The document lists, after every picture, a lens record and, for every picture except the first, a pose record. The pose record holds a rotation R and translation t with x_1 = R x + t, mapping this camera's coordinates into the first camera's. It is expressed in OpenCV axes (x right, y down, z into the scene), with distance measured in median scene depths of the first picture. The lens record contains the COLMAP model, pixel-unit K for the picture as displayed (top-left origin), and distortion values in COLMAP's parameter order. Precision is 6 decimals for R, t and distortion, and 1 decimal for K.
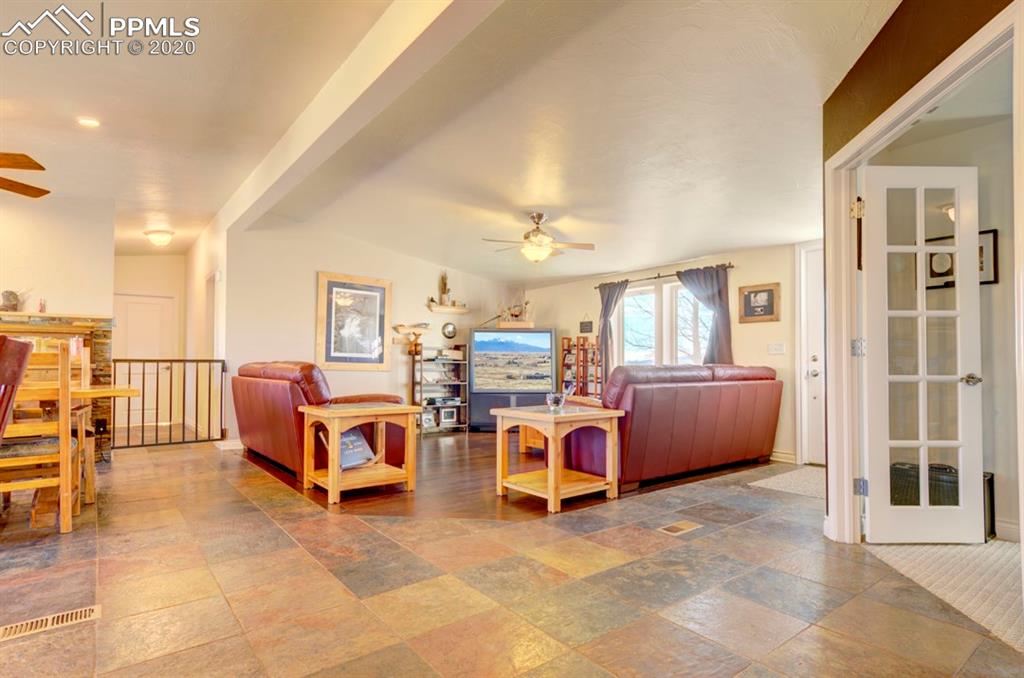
lens RADIAL K [[527.1, 0, 544.2], [0, 527.1, 355.5], [0, 0, 1]] dist [0.036158, -0.041617]
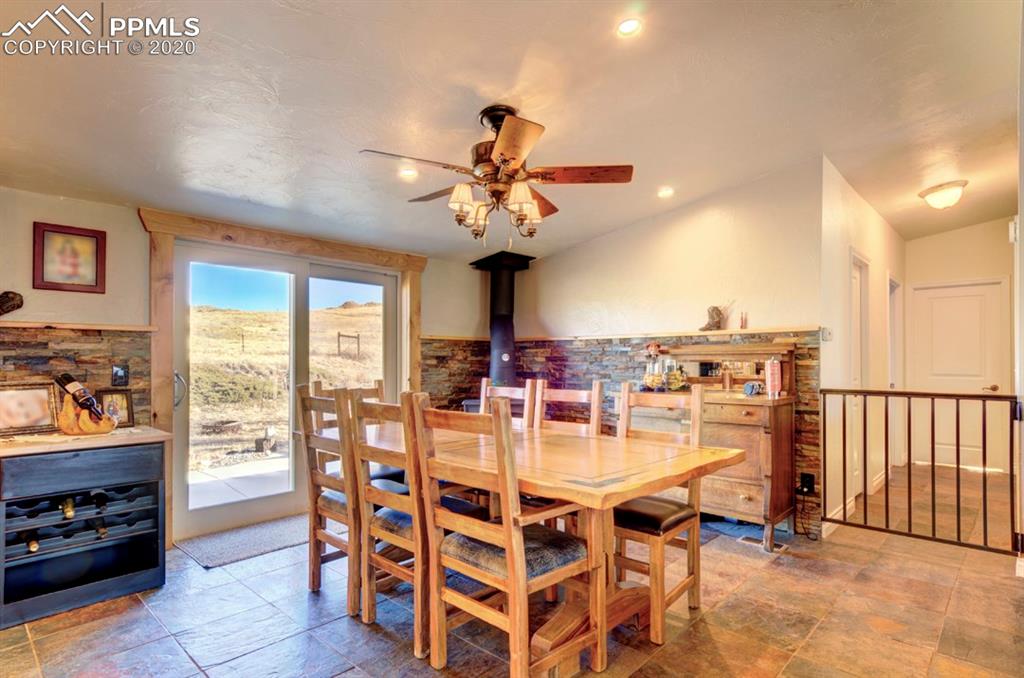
lens RADIAL K [[526.1, 0, 510.4], [0, 526.1, 356.2], [0, 0, 1]] dist [0.002499, 0.000672]
pose [[0.110757, -0.007655, -0.993818, -0.181899], [0.021586, 0.999753, -0.005295, -0.041001], [0.993613, -0.020866, 0.110895, 0.528883]]
